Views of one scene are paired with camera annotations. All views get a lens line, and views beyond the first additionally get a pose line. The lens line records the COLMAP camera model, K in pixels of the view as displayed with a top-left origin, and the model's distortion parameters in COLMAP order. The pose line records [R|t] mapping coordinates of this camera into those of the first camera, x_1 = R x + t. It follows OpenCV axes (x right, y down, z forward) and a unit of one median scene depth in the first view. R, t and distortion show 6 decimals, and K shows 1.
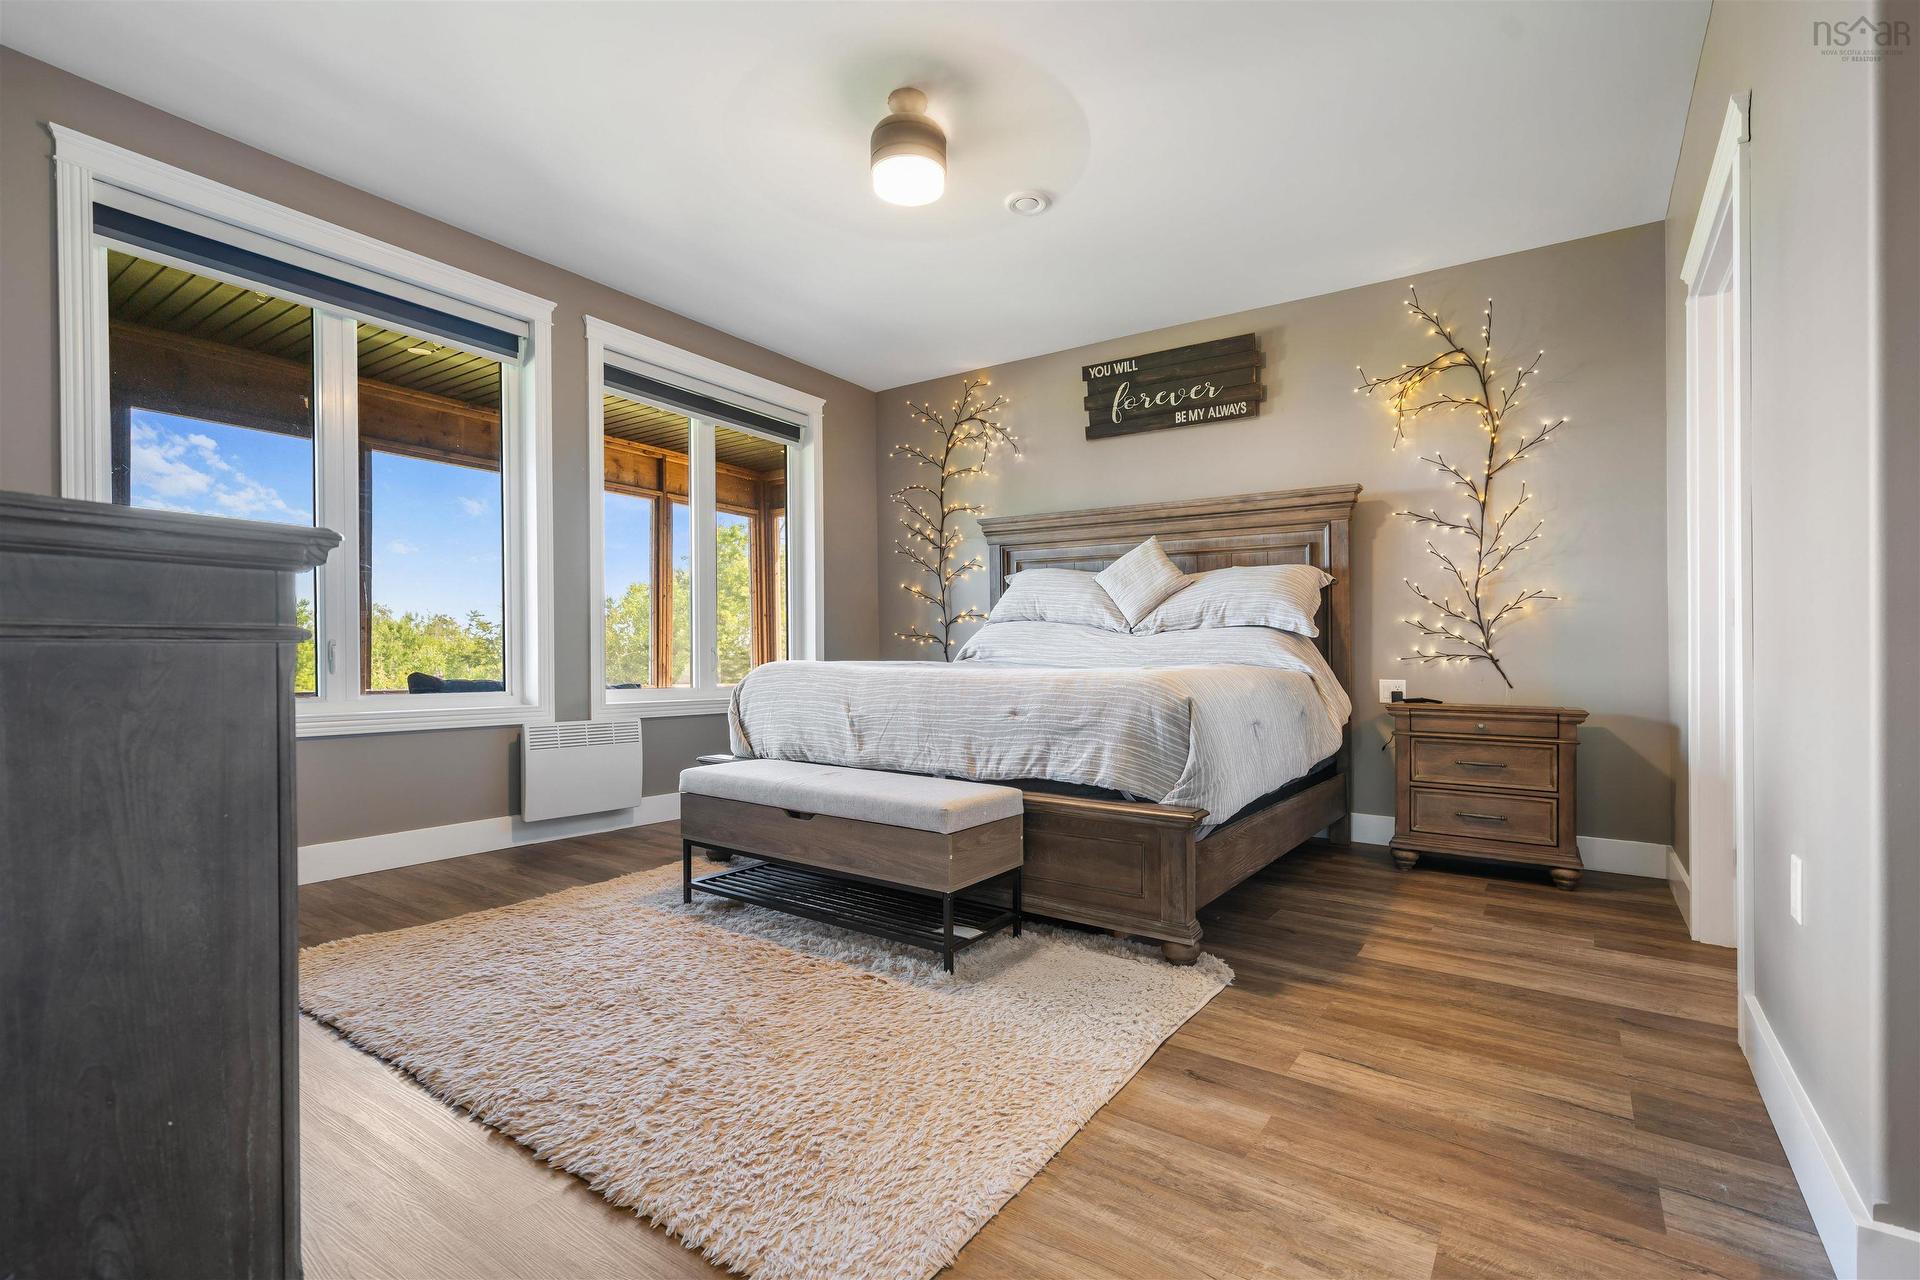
lens RADIAL K [[882.5, 0, 943.3], [0, 882.5, 643.0], [0, 0, 1]] dist [0.001496, -0.000915]
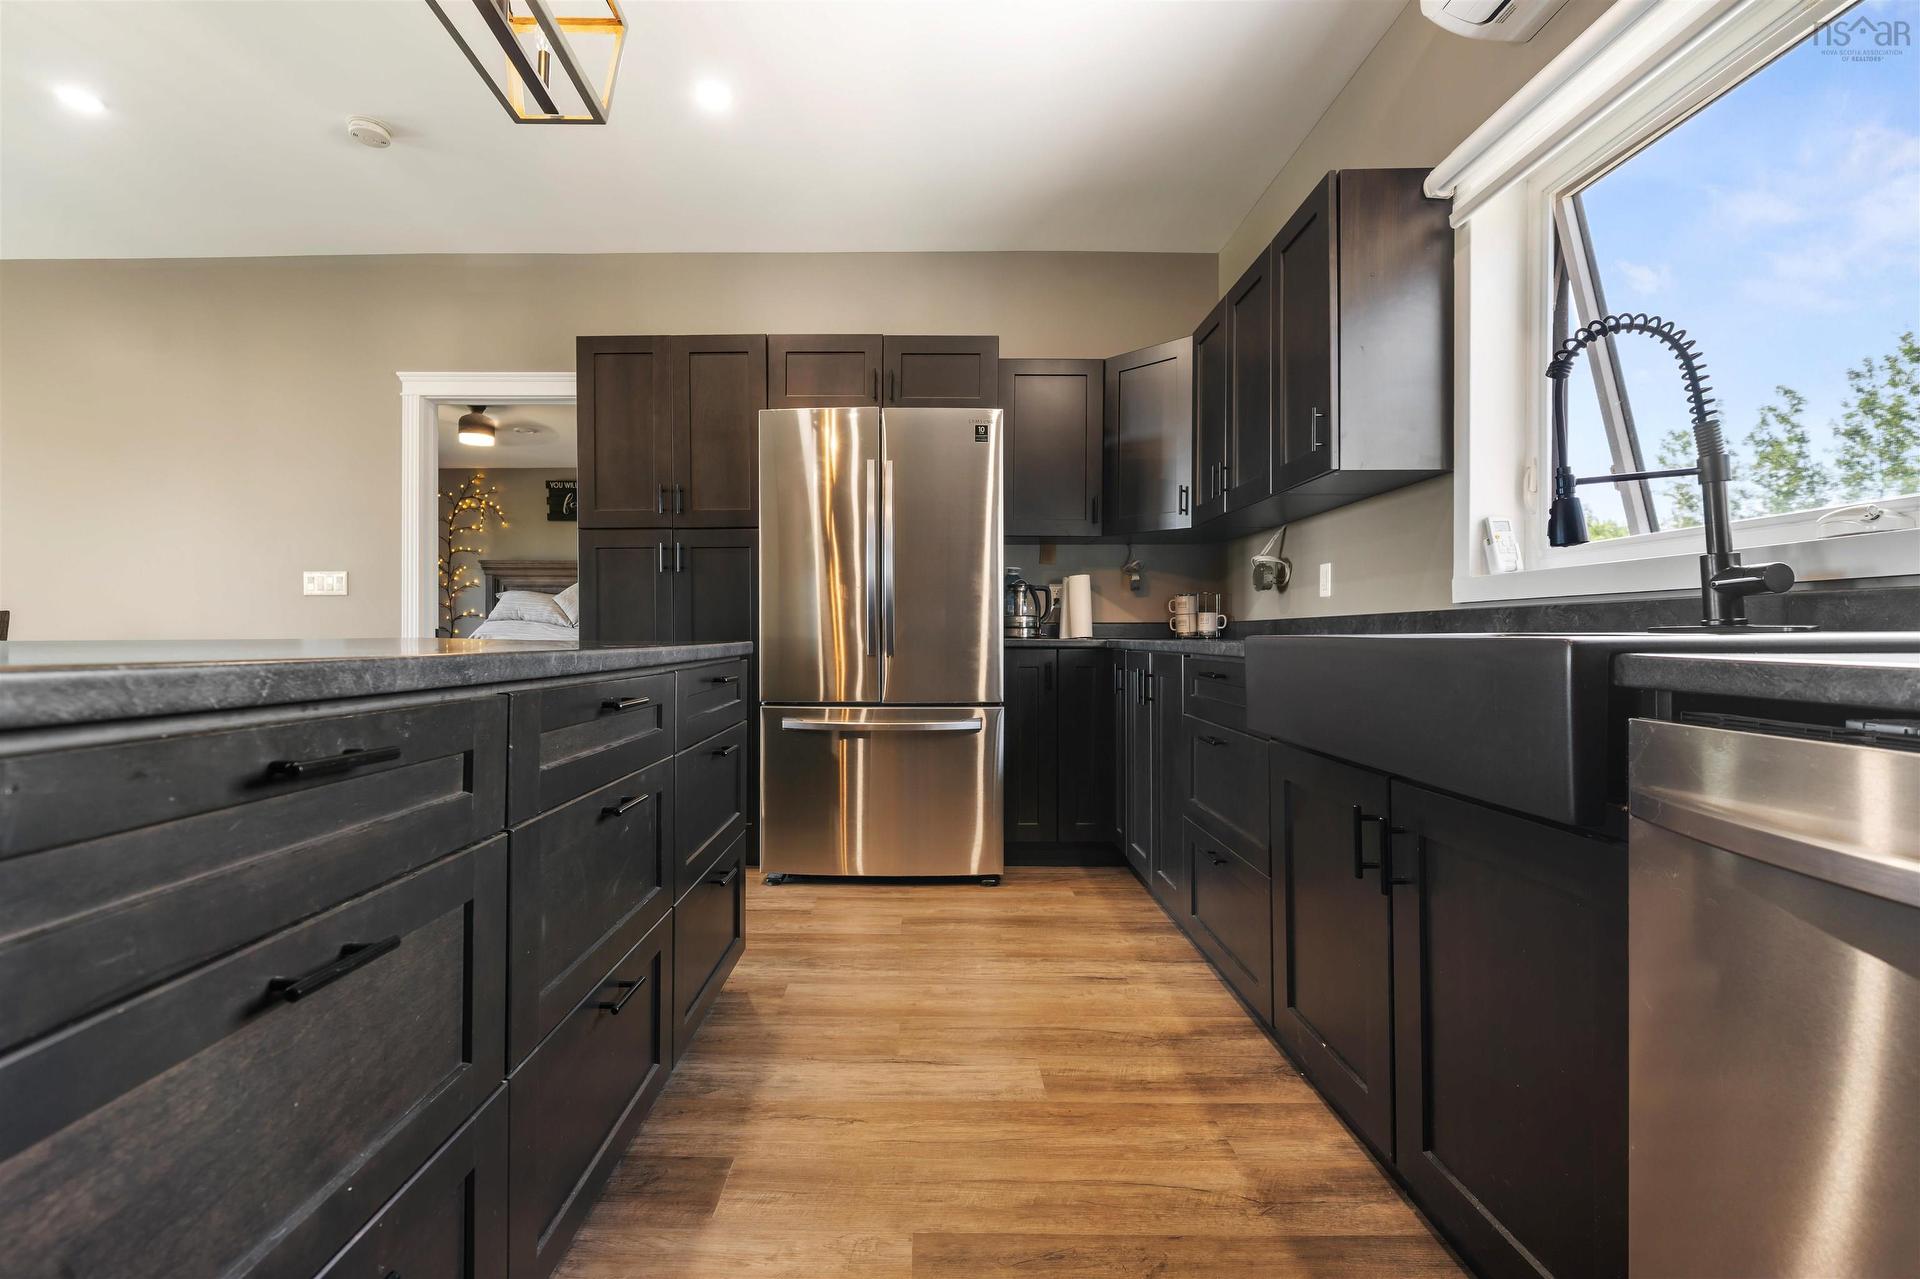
lens RADIAL K [[882.5, 0, 961.0], [0, 882.5, 642.6], [0, 0, 1]] dist [0.001496, -0.000915]
pose [[0.816147, 0.004482, 0.577827, -0.250820], [-0.005832, 0.999983, 0.000481, 0.018854], [-0.577815, -0.003762, 0.816159, -1.269215]]
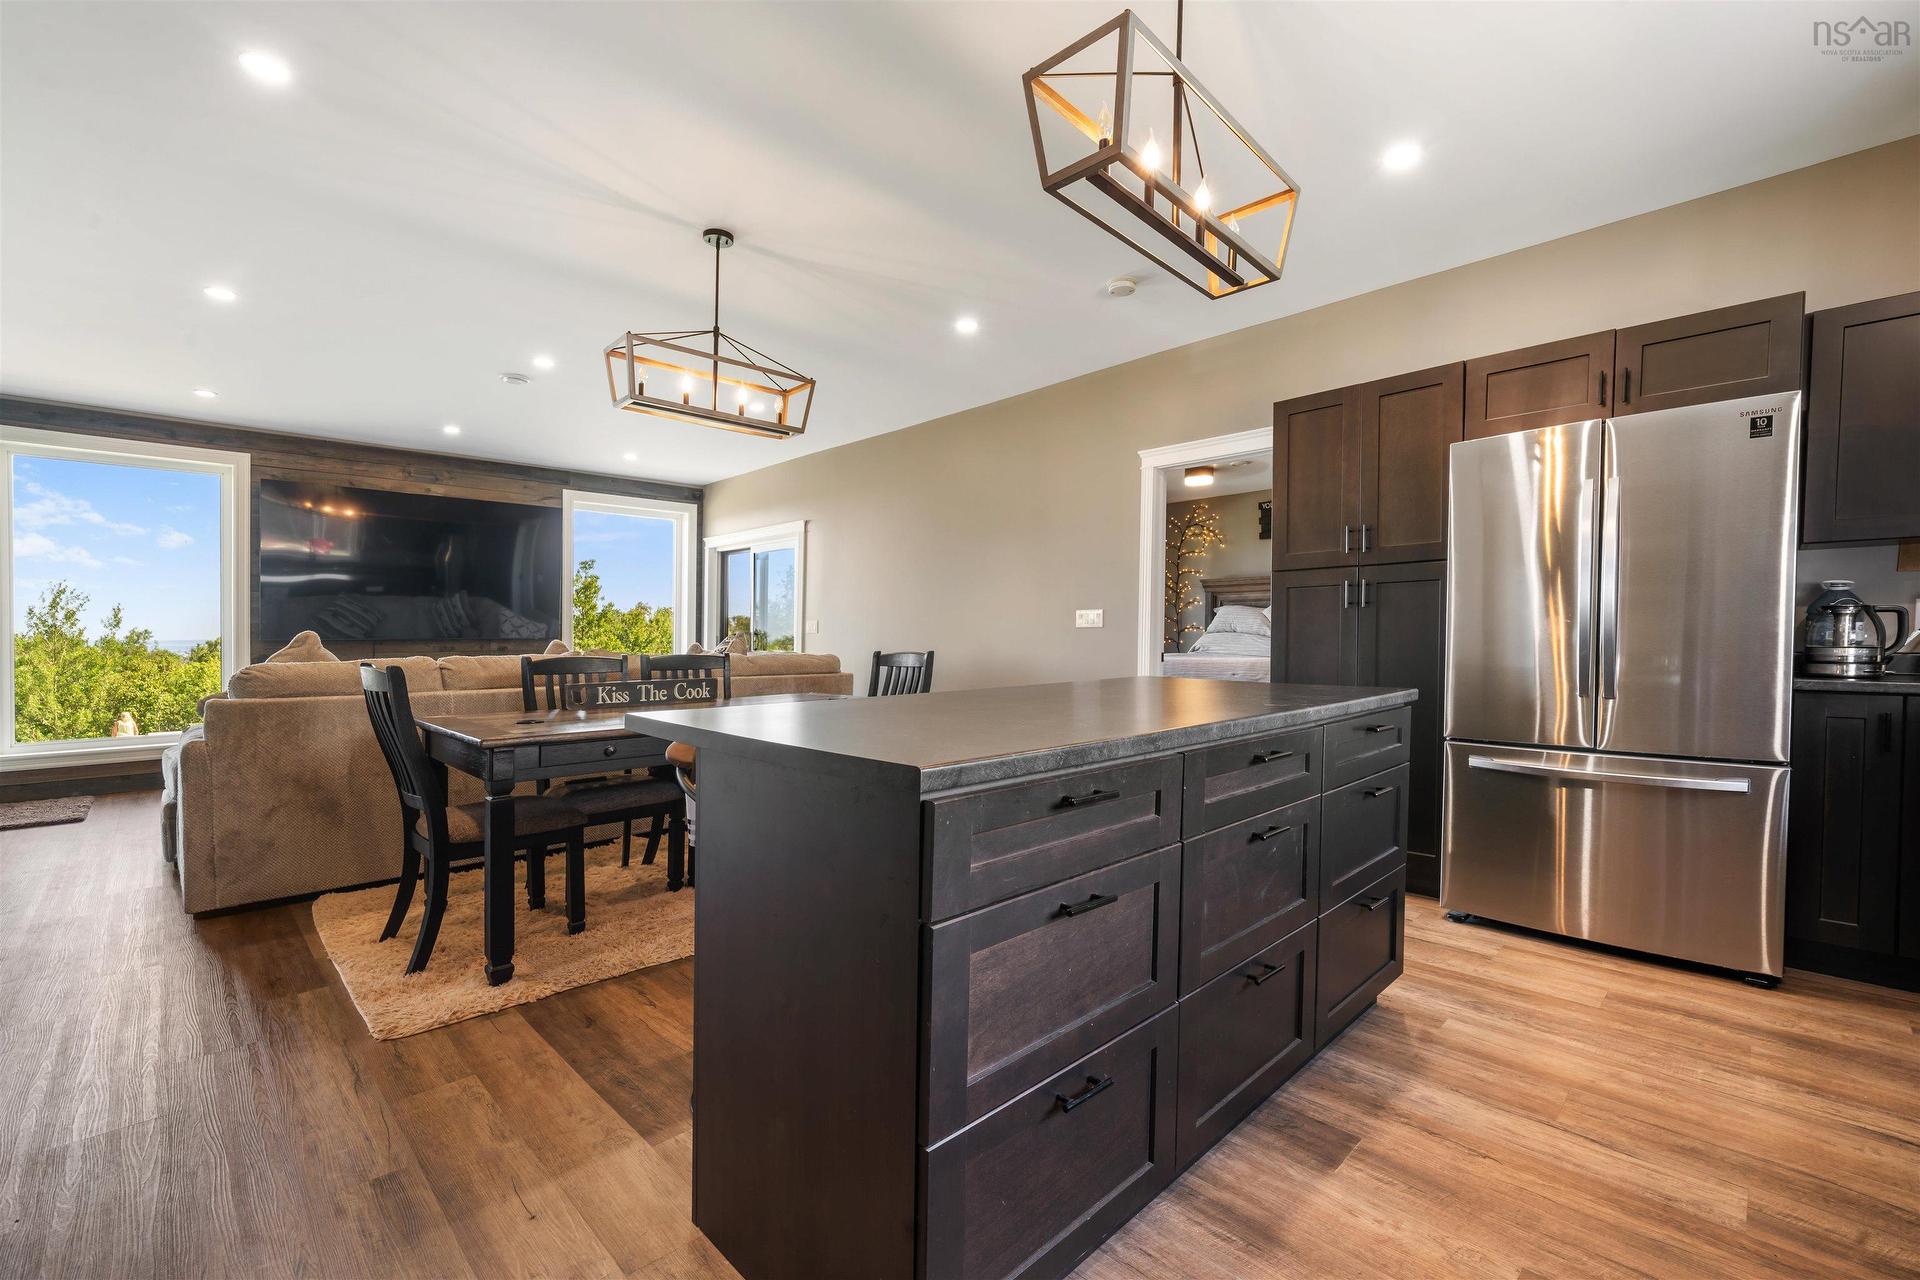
lens RADIAL K [[860.0, 0, 944.8], [0, 860.0, 658.4], [0, 0, 1]] dist [-0.003415, -0.000398]
pose [[0.984683, 0.021065, -0.173075, -0.250132], [-0.017295, 0.999580, 0.023265, 0.000364], [0.173492, -0.019915, 0.984634, -1.329916]]
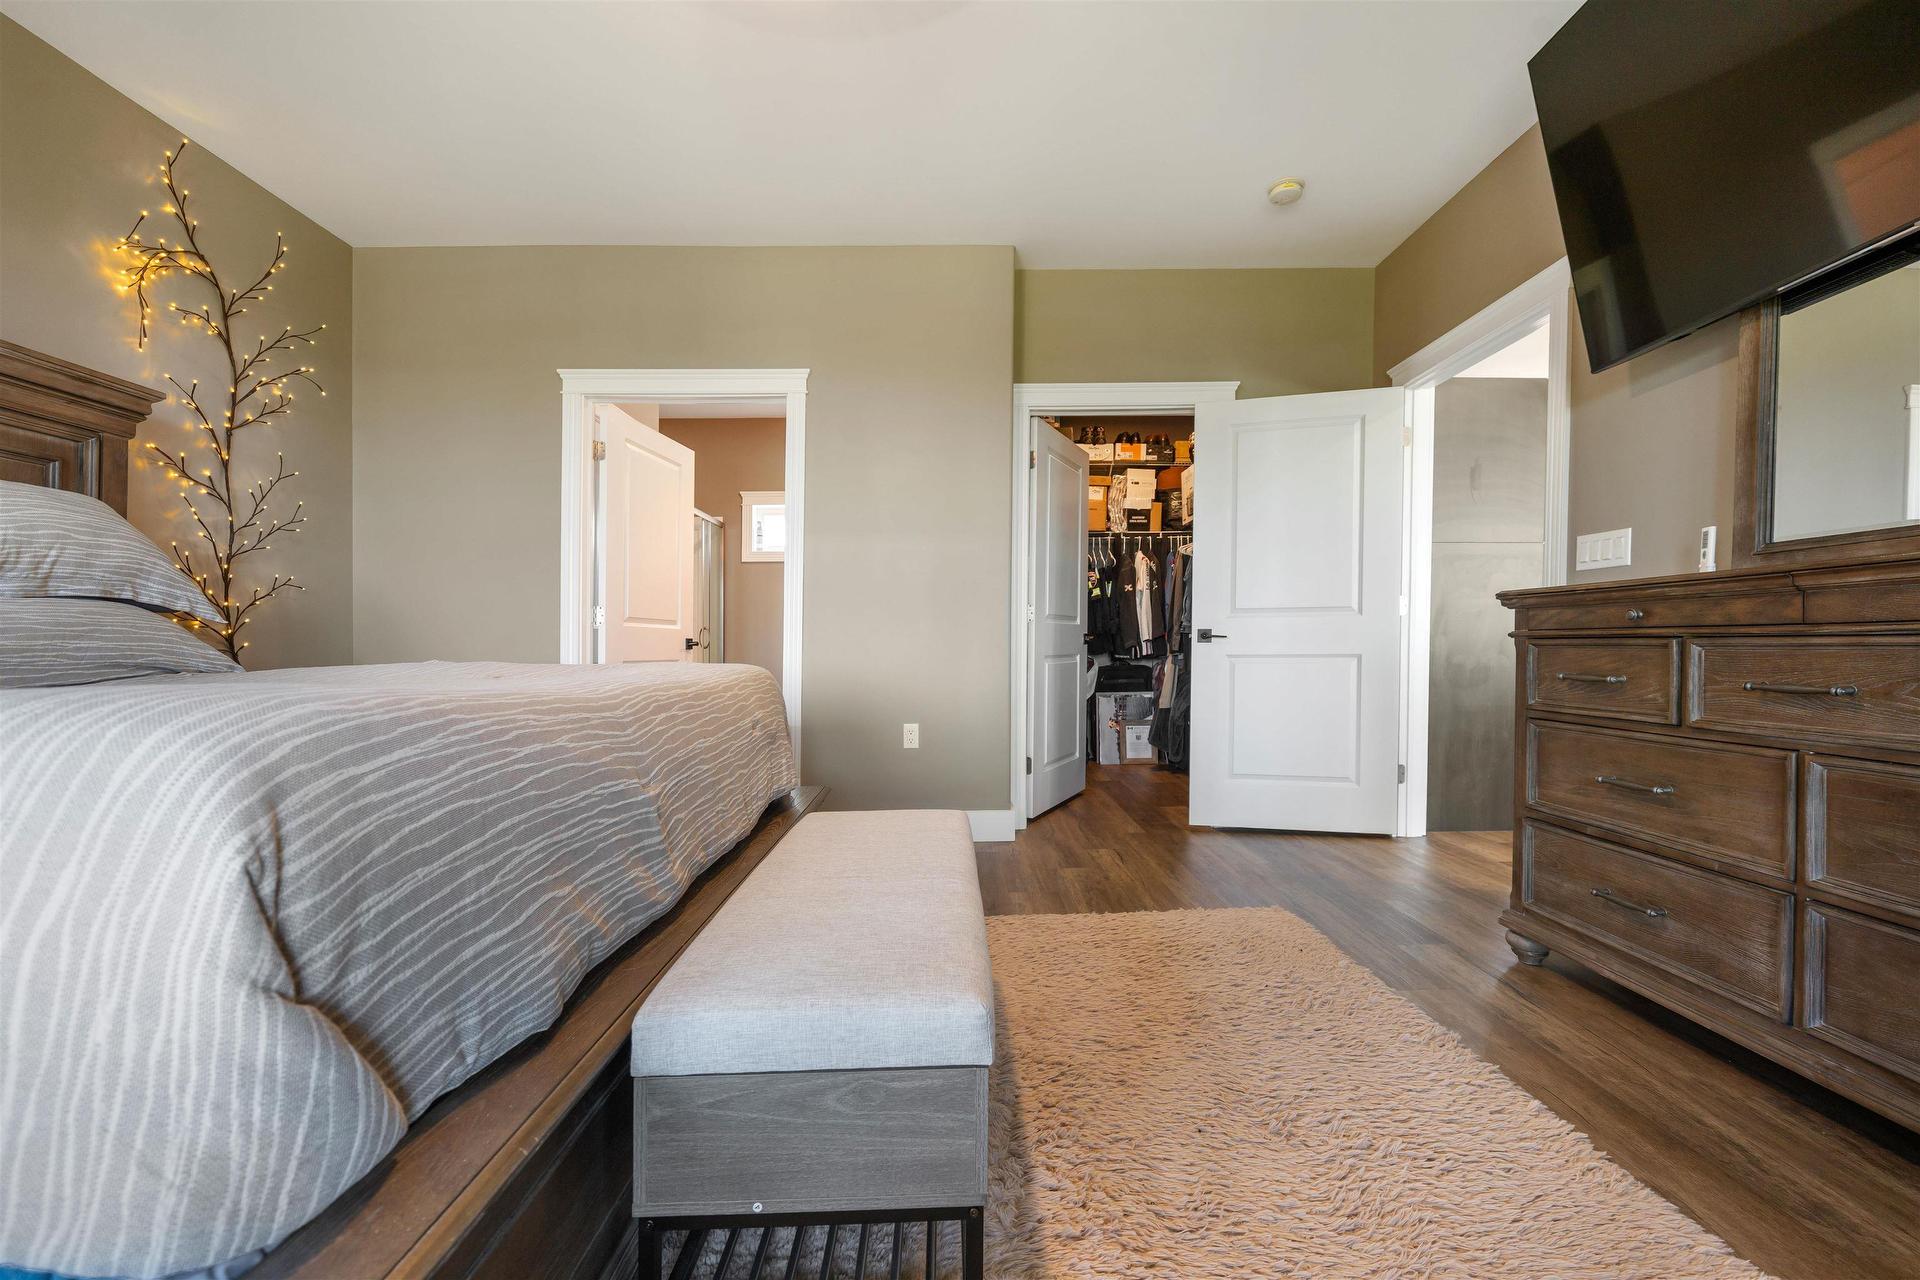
lens RADIAL K [[813.7, 0, 987.9], [0, 813.7, 640.9], [0, 0, 1]] dist [-0.002224, 0.000425]
pose [[-0.617635, 0.004785, 0.786450, -0.416760], [-0.005151, 0.999935, -0.010129, 0.010203], [-0.786448, -0.010307, -0.617570, 0.925924]]
